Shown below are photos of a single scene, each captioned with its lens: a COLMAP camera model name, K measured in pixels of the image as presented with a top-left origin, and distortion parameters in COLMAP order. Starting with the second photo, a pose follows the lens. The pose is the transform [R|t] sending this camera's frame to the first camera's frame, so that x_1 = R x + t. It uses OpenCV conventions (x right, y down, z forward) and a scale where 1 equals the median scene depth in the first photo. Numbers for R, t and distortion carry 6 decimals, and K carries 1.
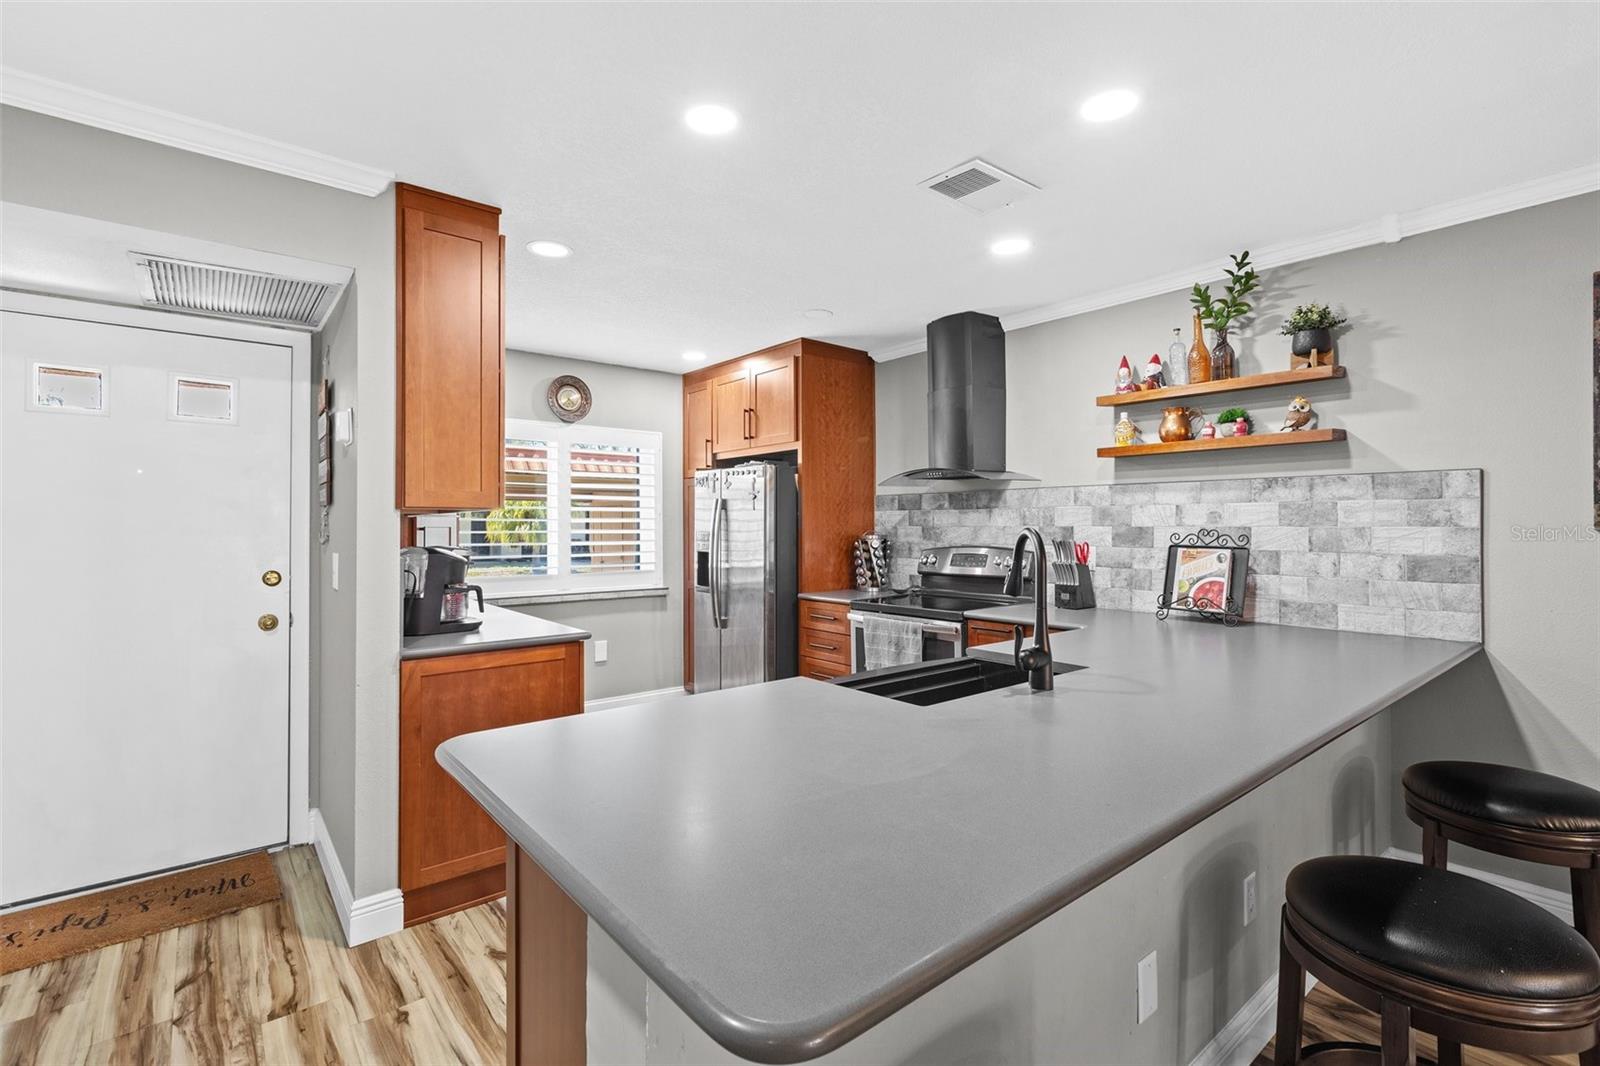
lens RADIAL K [[733.1, 0, 805.0], [0, 733.1, 514.8], [0, 0, 1]] dist [-0.001391, 0.000113]
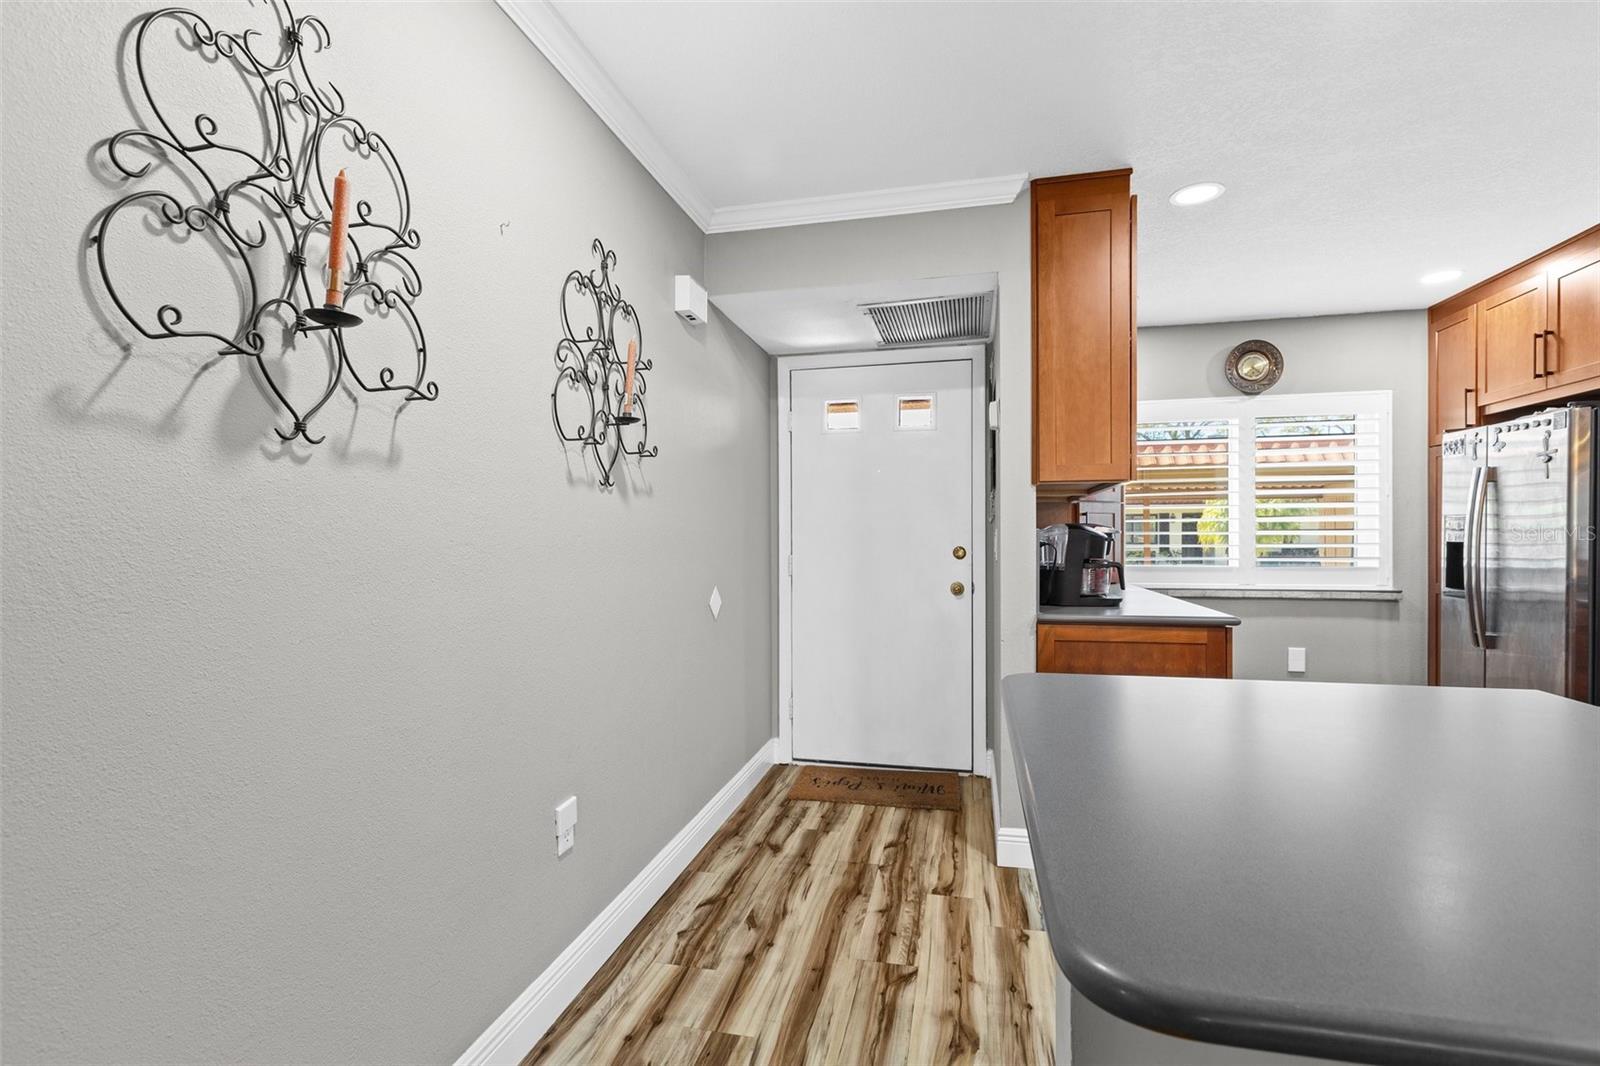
lens RADIAL K [[731.0, 0, 793.9], [0, 731.0, 544.4], [0, 0, 1]] dist [0.001870, 0.000017]
pose [[0.598327, 0.007094, -0.801220, 0.067741], [0.014649, 0.999697, 0.019791, 0.036798], [0.801118, -0.023578, 0.598042, 0.043004]]
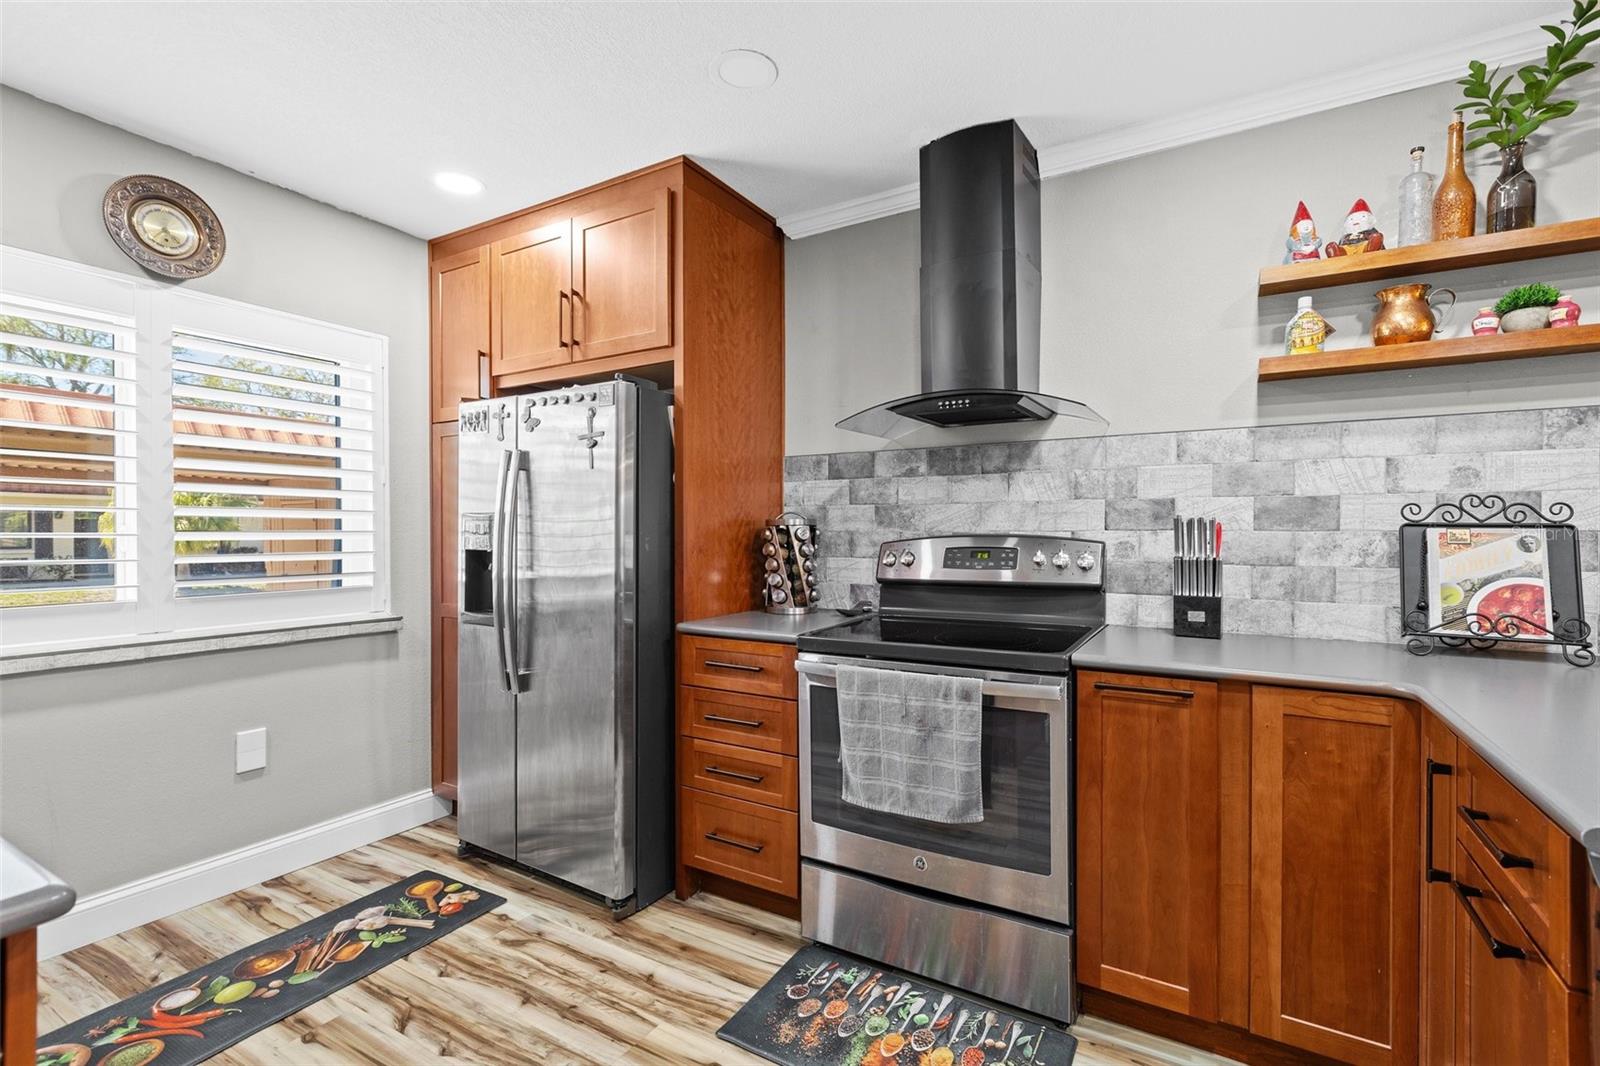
lens RADIAL K [[715.4, 0, 798.8], [0, 715.4, 531.2], [0, 0, 1]] dist [0.002636, 0.000738]
pose [[0.940418, 0.001087, 0.340019, -0.125157], [-0.005227, 0.999923, 0.011259, 0.038035], [-0.339981, -0.012366, 0.940351, 0.554458]]
